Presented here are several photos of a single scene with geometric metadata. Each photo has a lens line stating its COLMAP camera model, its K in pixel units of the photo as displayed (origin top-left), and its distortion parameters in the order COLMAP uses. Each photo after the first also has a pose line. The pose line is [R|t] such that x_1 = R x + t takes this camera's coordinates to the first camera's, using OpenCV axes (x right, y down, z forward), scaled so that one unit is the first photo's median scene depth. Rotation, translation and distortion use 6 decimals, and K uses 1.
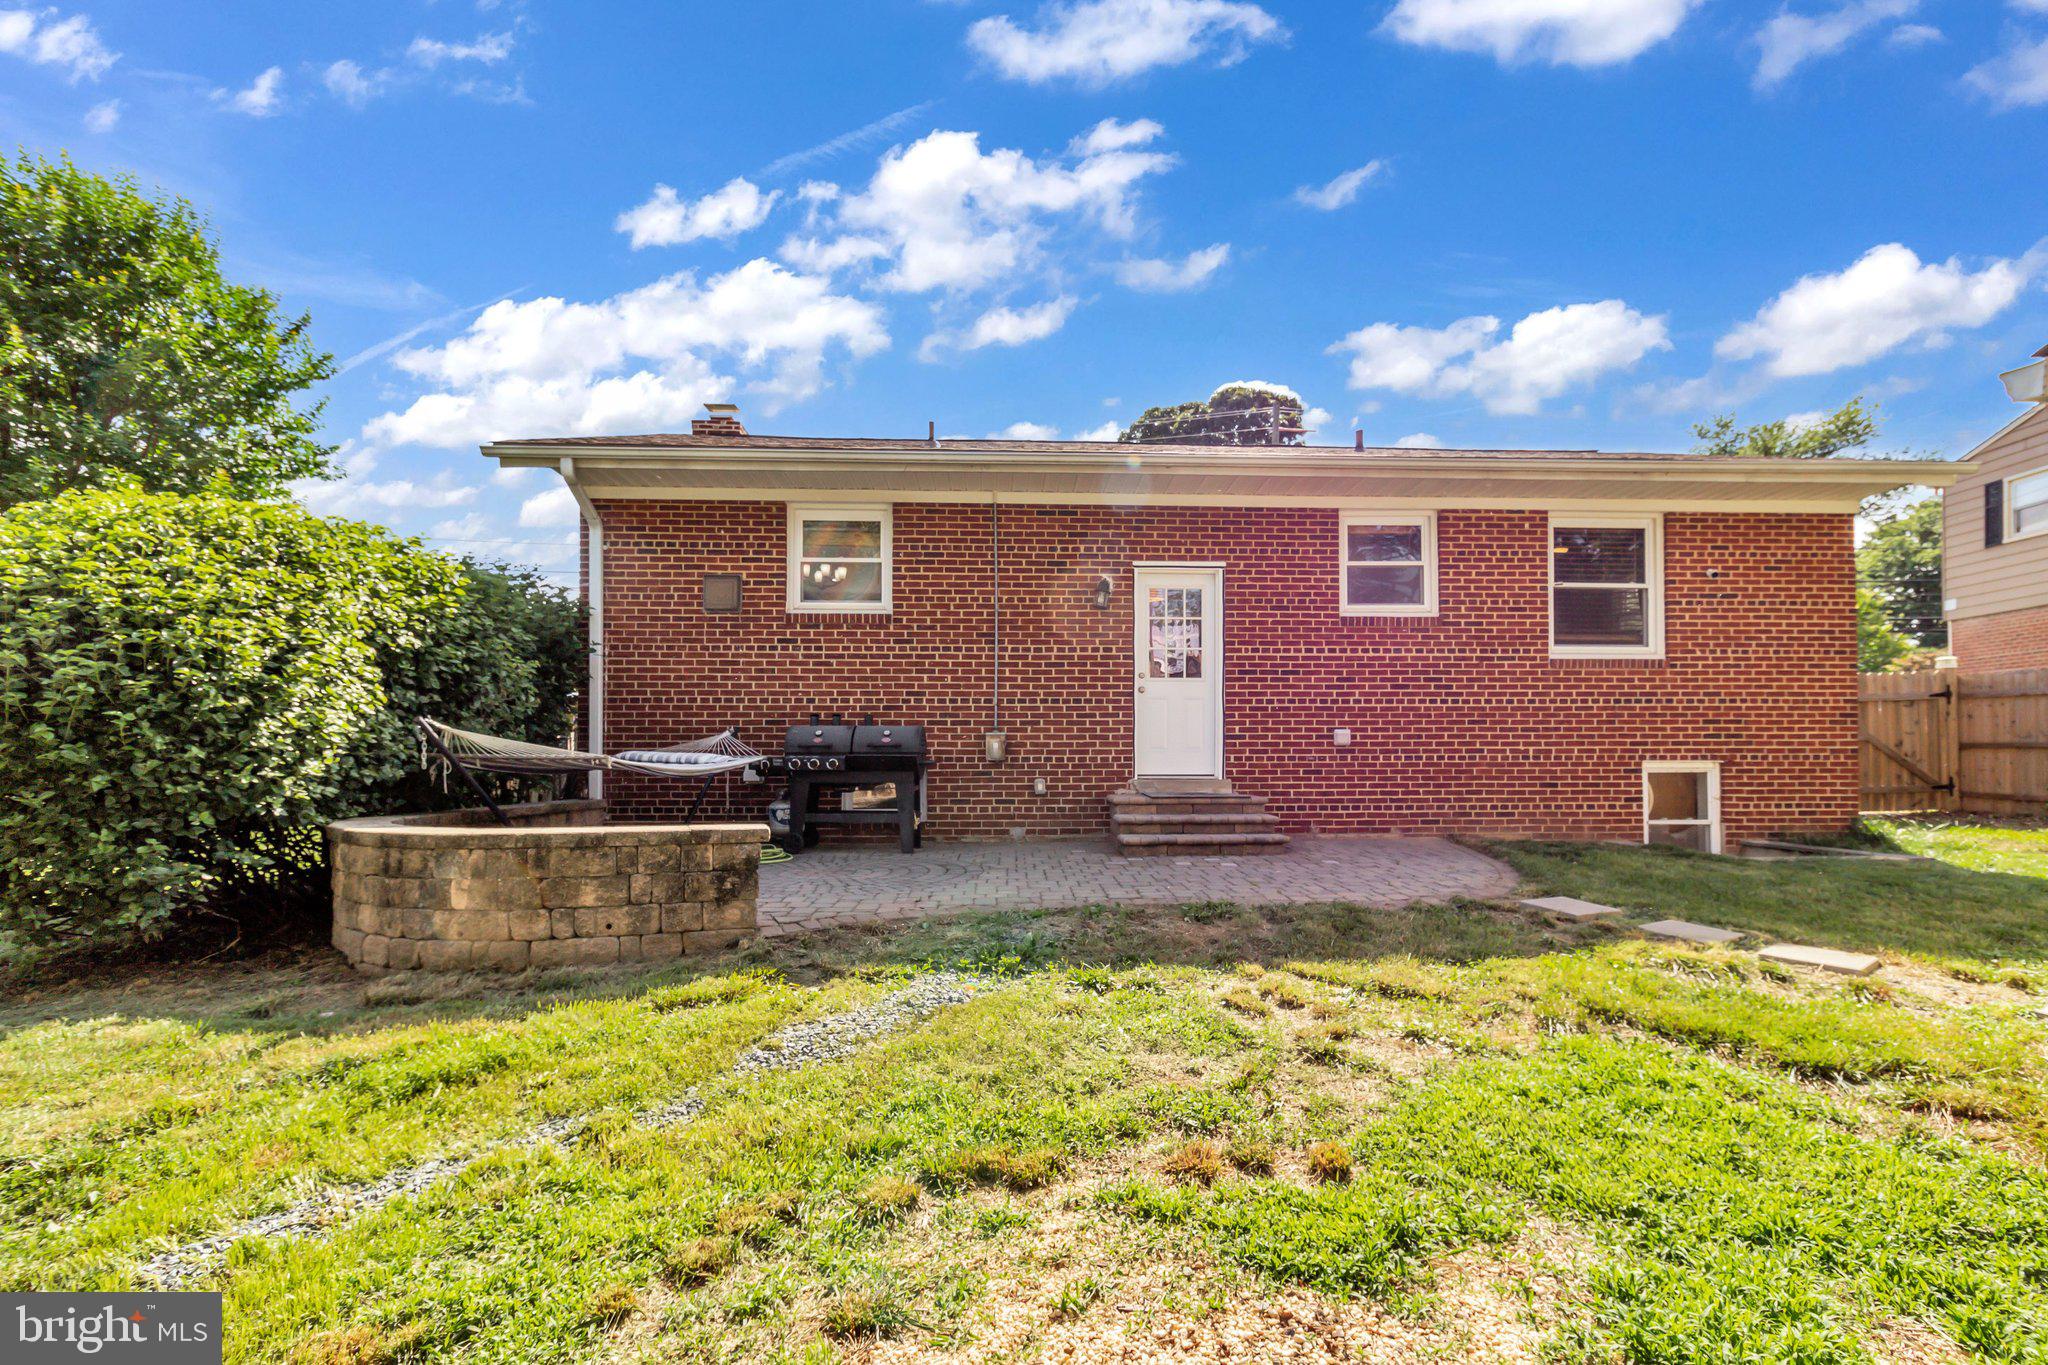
lens RADIAL K [[997.3, 0, 1023.5], [0, 997.3, 756.9], [0, 0, 1]] dist [0.003930, 0.000969]
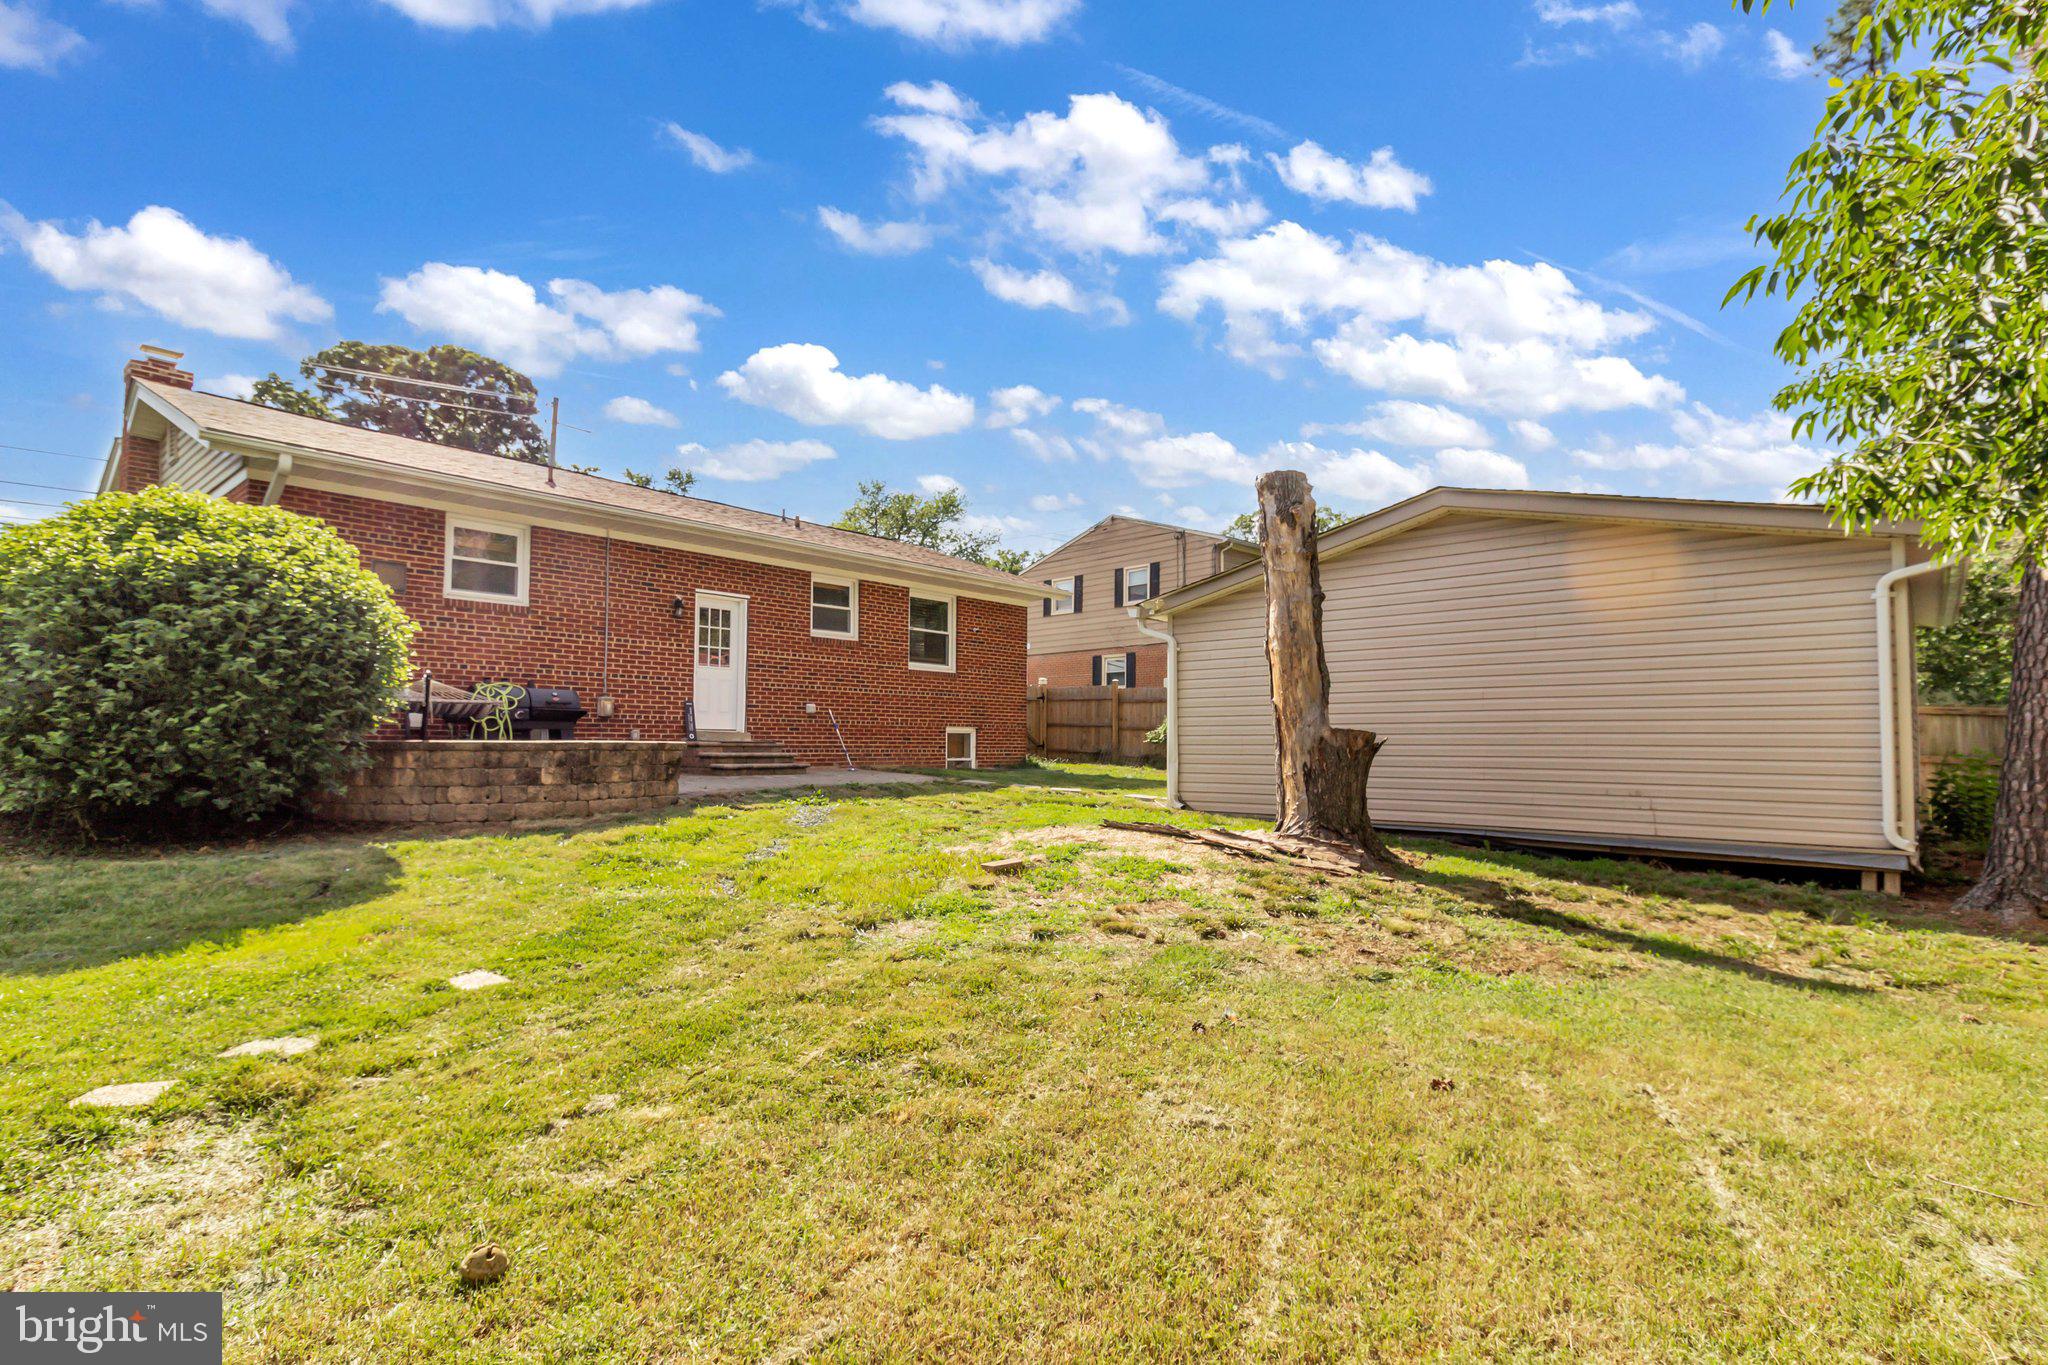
lens RADIAL K [[955.6, 0, 1023.9], [0, 955.6, 708.9], [0, 0, 1]] dist [0.001408, 0.000183]
pose [[0.709481, 0.031924, 0.704001, -0.548894], [-0.011376, 0.999362, -0.033853, 0.030951], [-0.704633, 0.016009, 0.709391, -0.383312]]
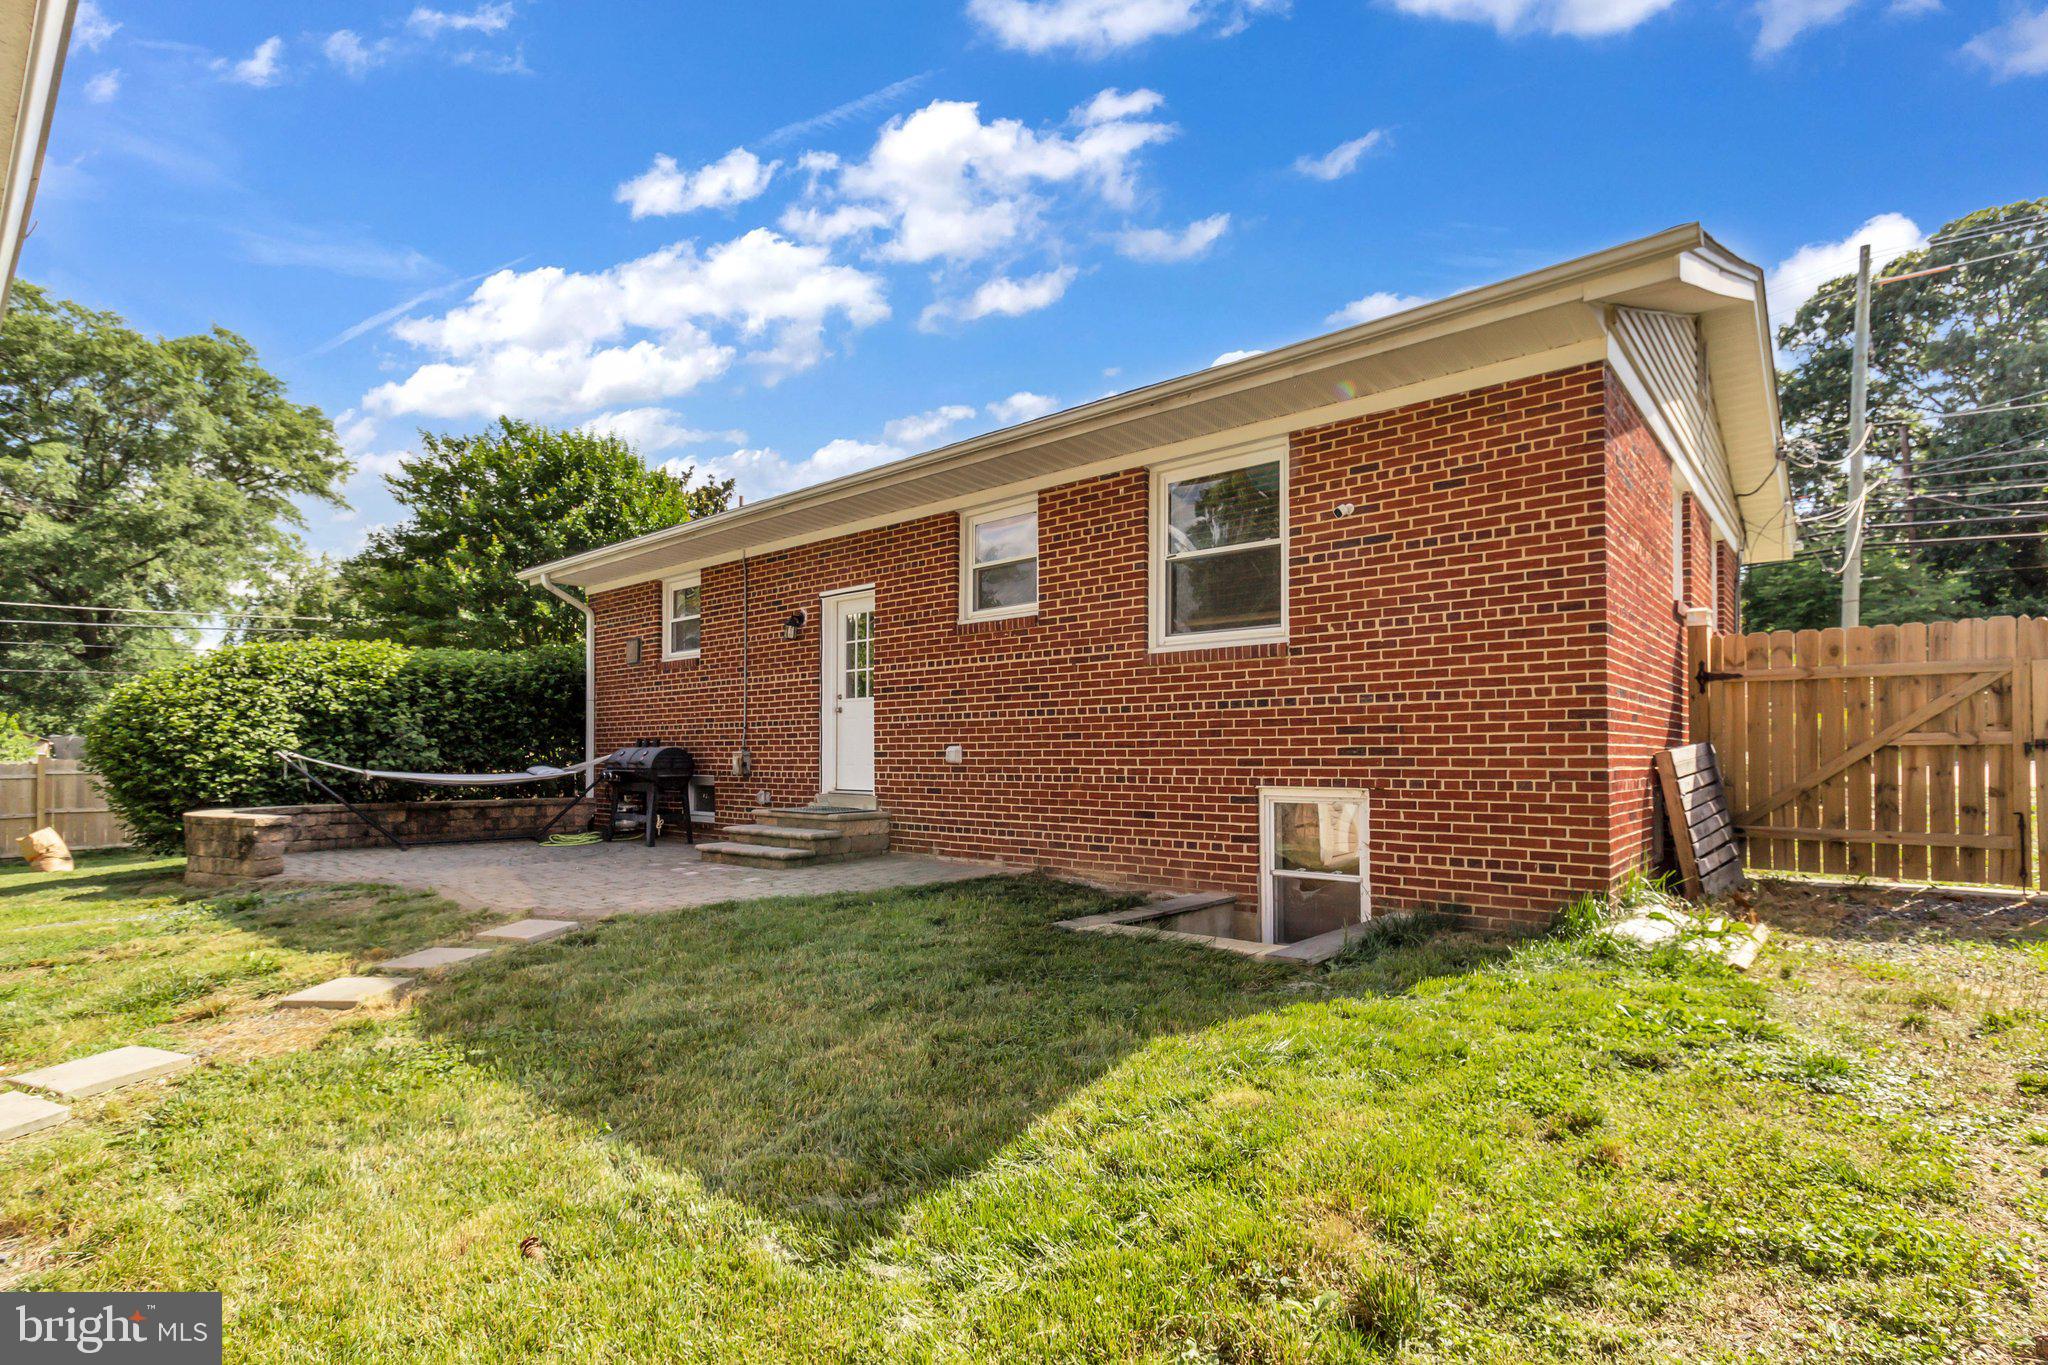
lens RADIAL K [[997.3, 0, 1023.5], [0, 997.3, 756.9], [0, 0, 1]] dist [0.003930, 0.000969]
pose [[0.718868, 0.000142, -0.695146, 1.006961], [0.001224, 0.999998, 0.001471, -0.018598], [0.695145, -0.001908, 0.718867, 0.367967]]
